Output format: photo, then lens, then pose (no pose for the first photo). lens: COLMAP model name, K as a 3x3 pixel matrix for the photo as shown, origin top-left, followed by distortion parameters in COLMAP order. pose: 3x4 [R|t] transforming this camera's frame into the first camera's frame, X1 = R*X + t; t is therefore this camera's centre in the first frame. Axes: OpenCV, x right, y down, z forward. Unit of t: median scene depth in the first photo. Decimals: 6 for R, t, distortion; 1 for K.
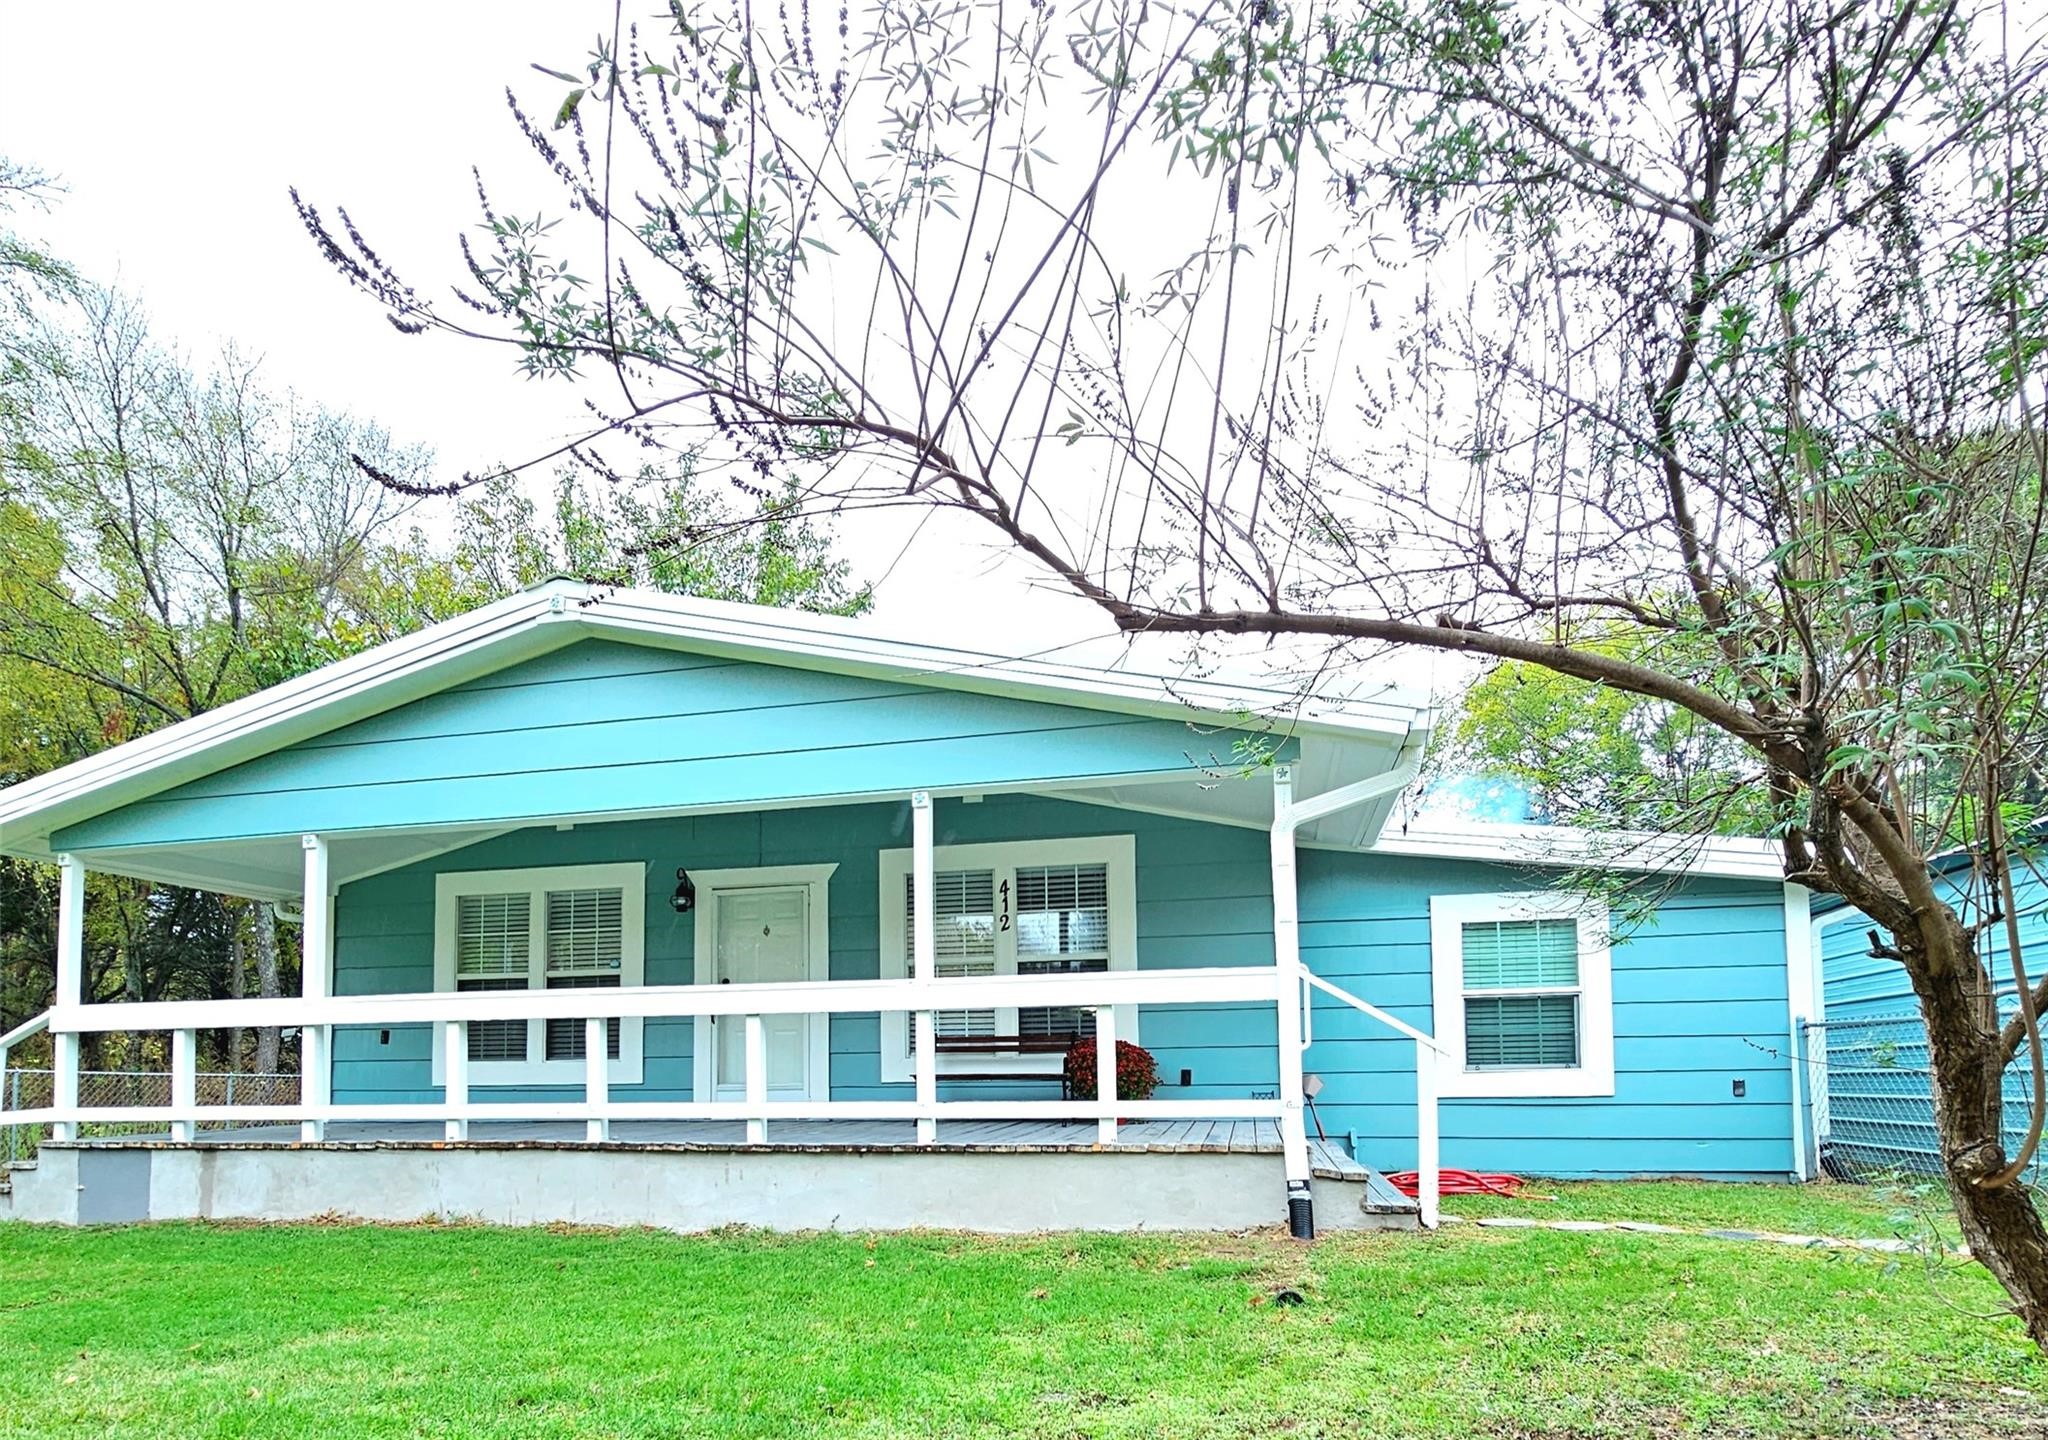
lens RADIAL K [[1101.7, 0, 1024.0], [0, 1101.7, 720.0], [0, 0, 1]] dist [-0.000756, 0.000226]
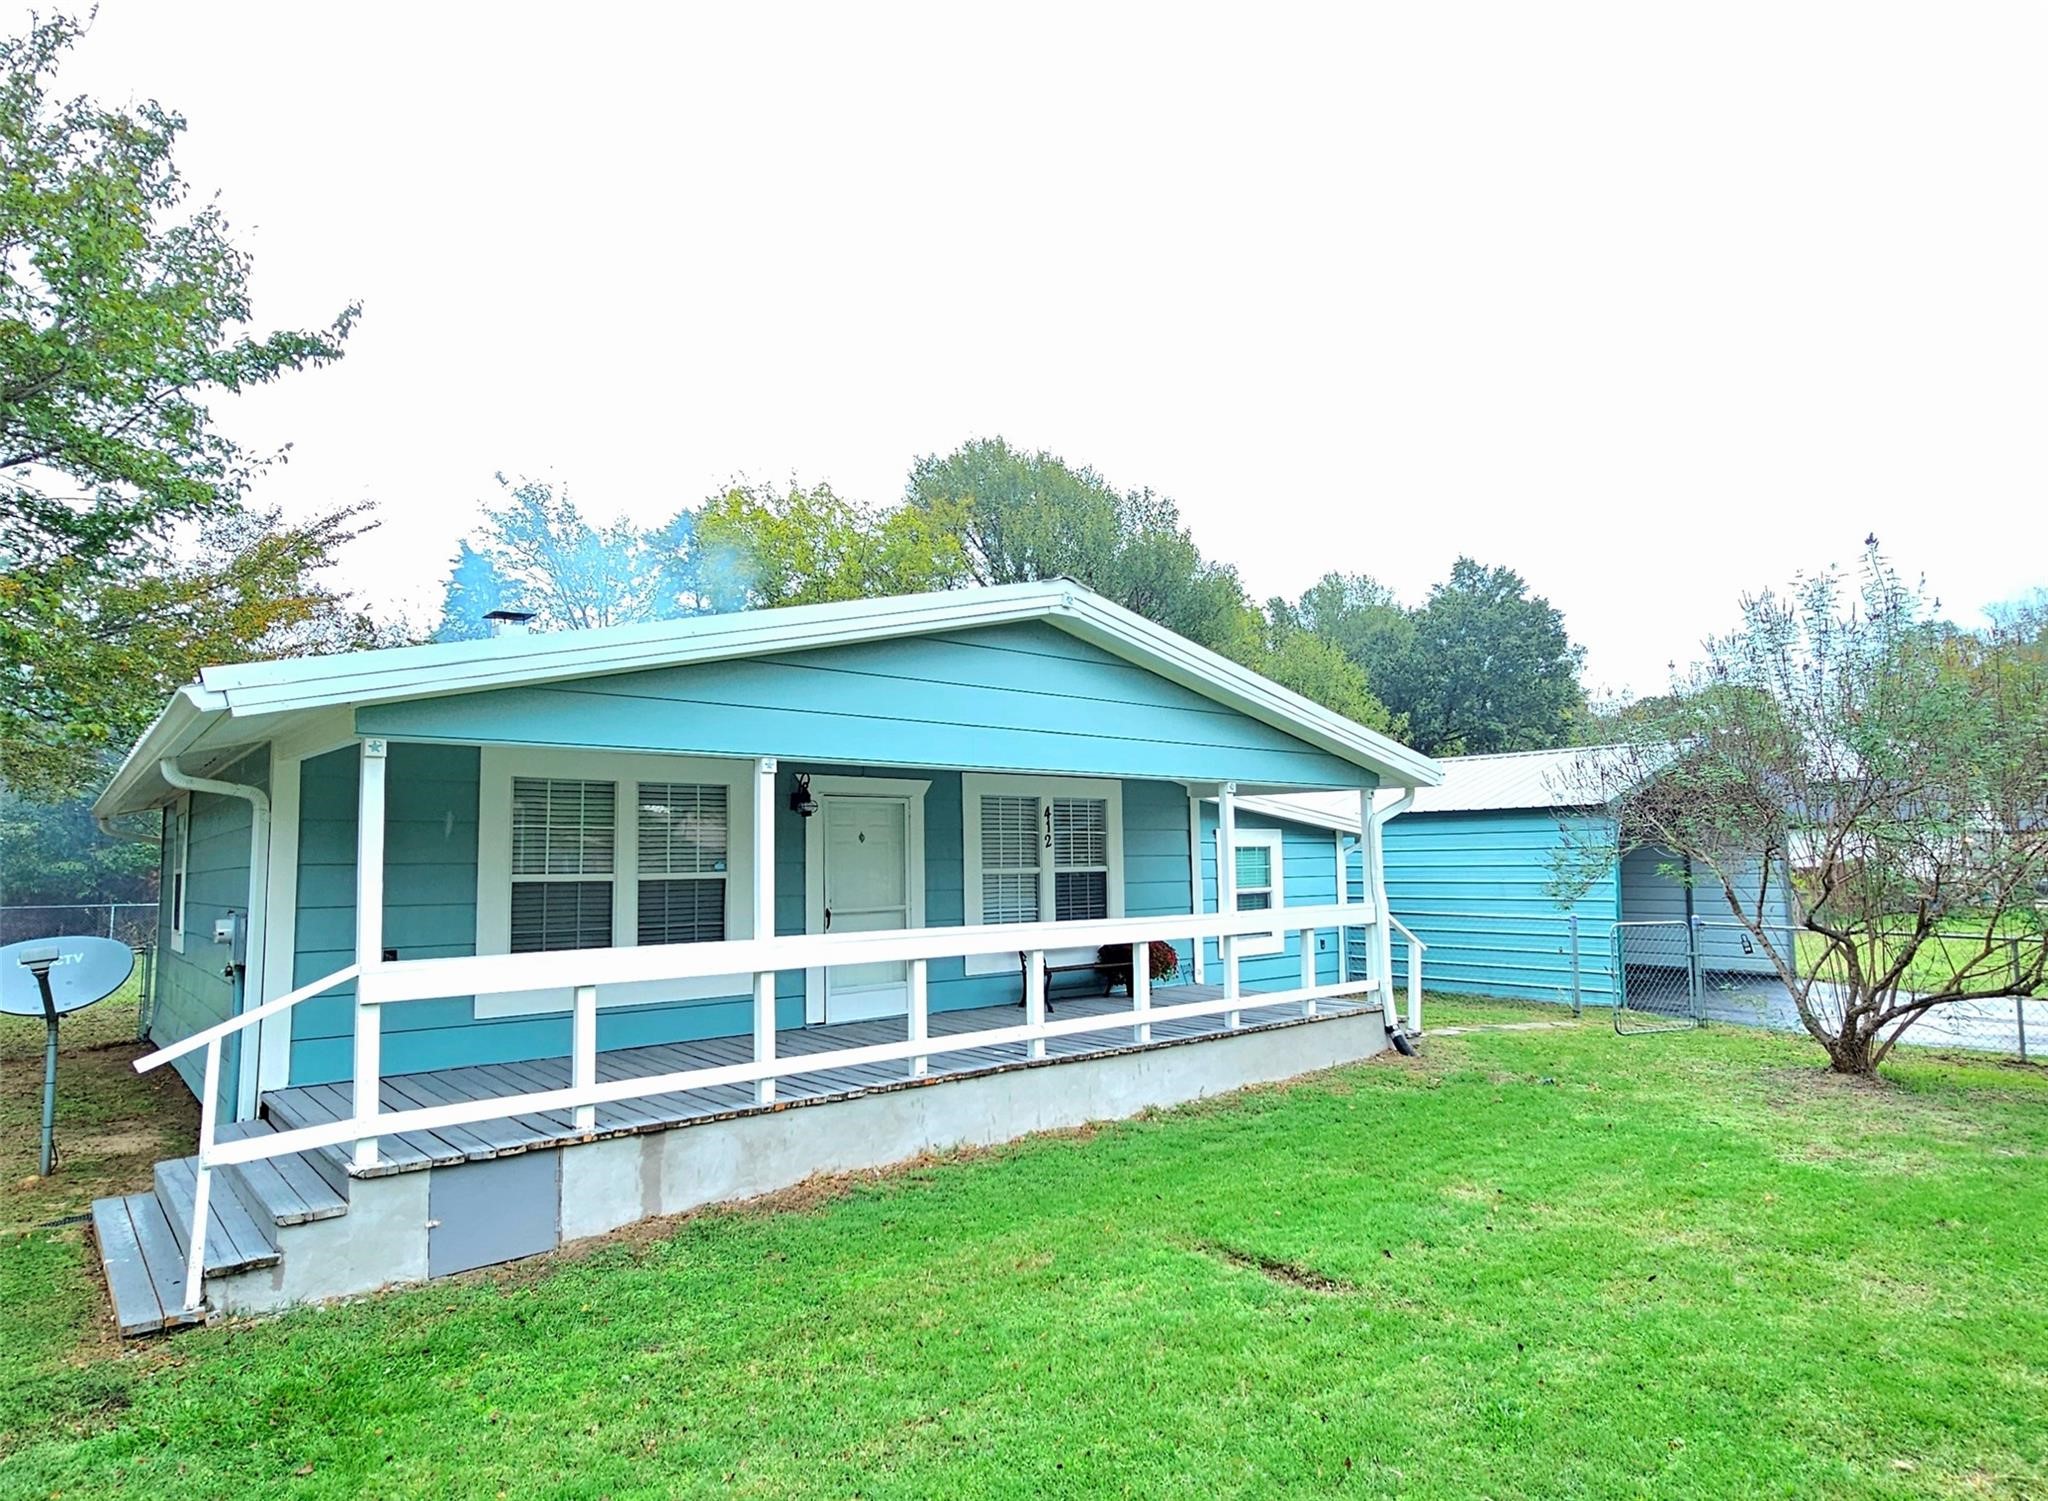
lens RADIAL K [[1142.0, 0, 1024.0], [0, 1142.0, 750.5], [0, 0, 1]] dist [0.060564, 0.000305]
pose [[0.582123, 0.124826, 0.803462, -1.276566], [-0.146992, 0.988020, -0.047001, 0.123122], [-0.799704, -0.090742, 0.593498, 0.327528]]
